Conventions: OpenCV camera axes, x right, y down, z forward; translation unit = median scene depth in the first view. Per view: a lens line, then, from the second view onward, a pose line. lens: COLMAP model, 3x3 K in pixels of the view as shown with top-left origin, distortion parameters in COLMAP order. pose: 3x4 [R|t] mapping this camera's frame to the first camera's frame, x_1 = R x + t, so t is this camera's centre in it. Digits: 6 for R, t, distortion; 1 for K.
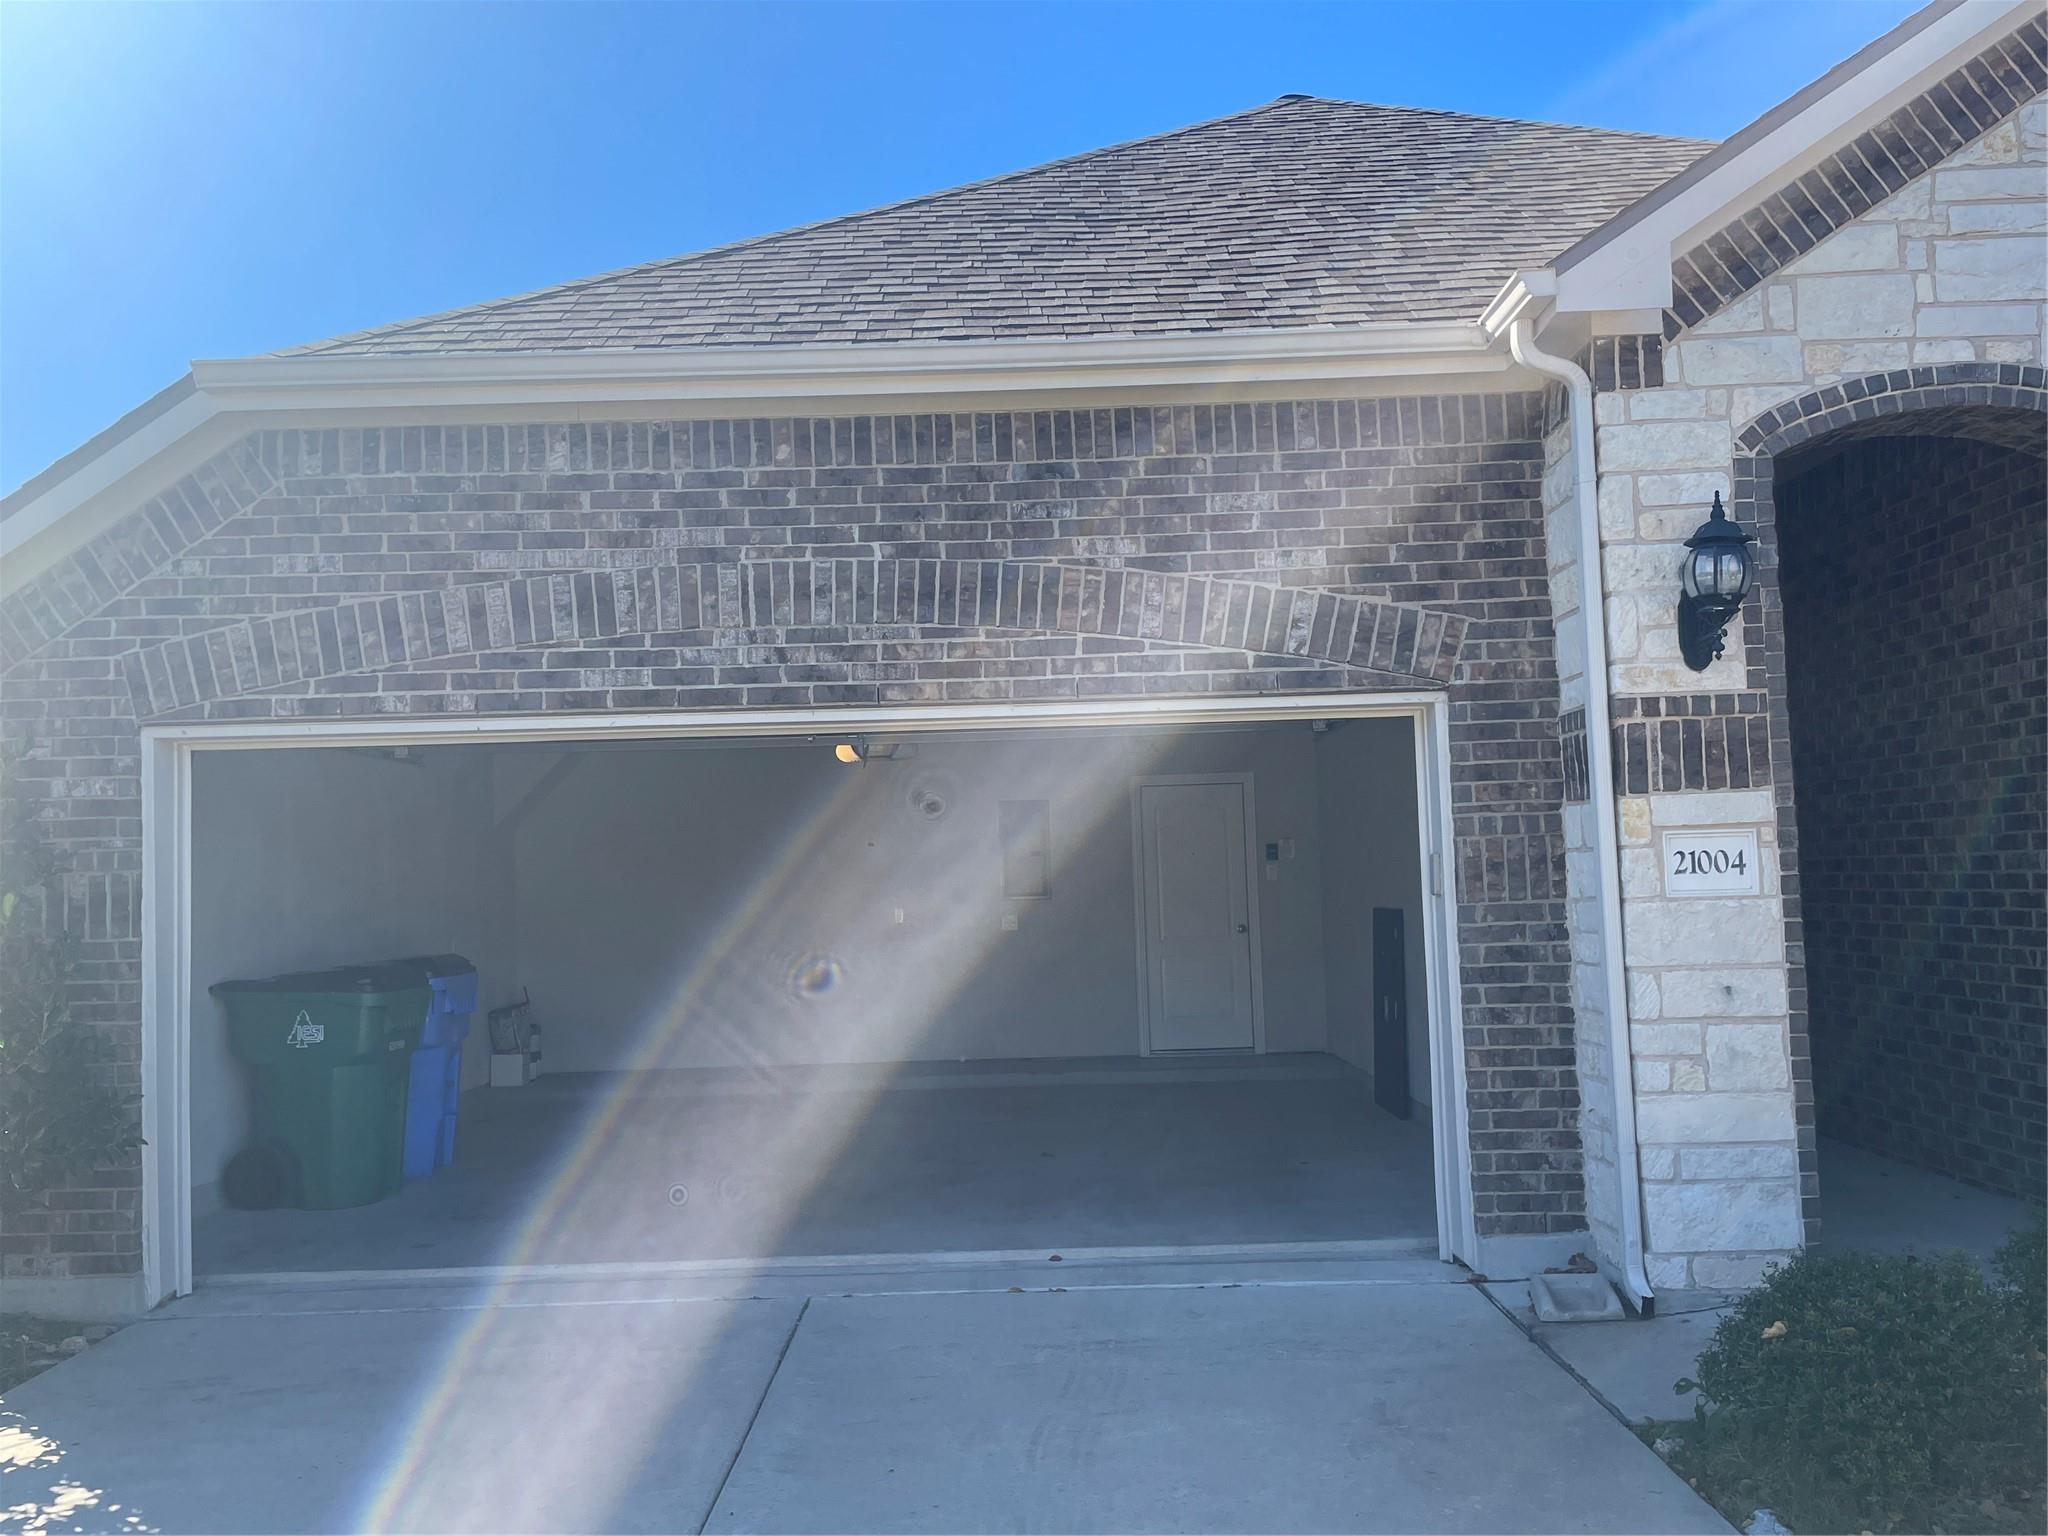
lens RADIAL K [[1648.7, 0, 1042.9], [0, 1648.7, 774.3], [0, 0, 1]] dist [0.100506, -0.135789]
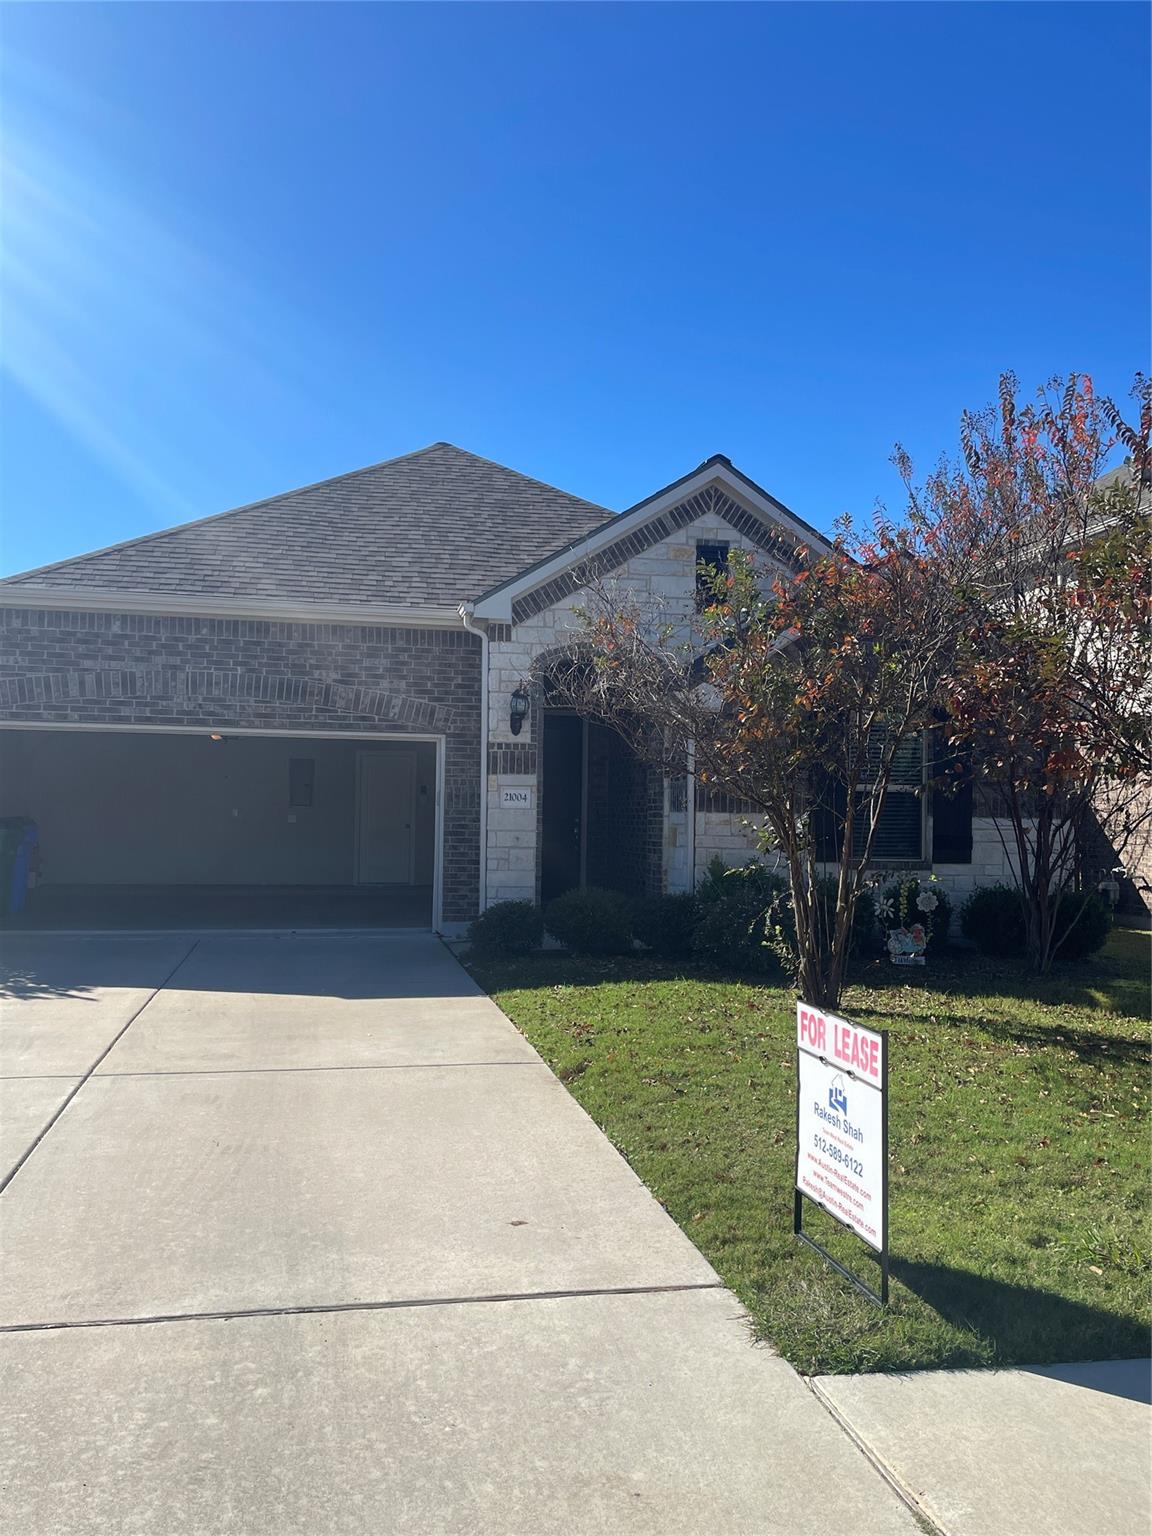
lens RADIAL K [[1236.5, 0, 577.5], [0, 1236.5, 776.5], [0, 0, 1]] dist [0.100506, -0.135789]
pose [[0.980887, 0.051075, 0.187758, 0.070428], [-0.057568, 0.997912, 0.029287, -0.053265], [-0.185870, -0.039536, 0.981779, -1.132807]]
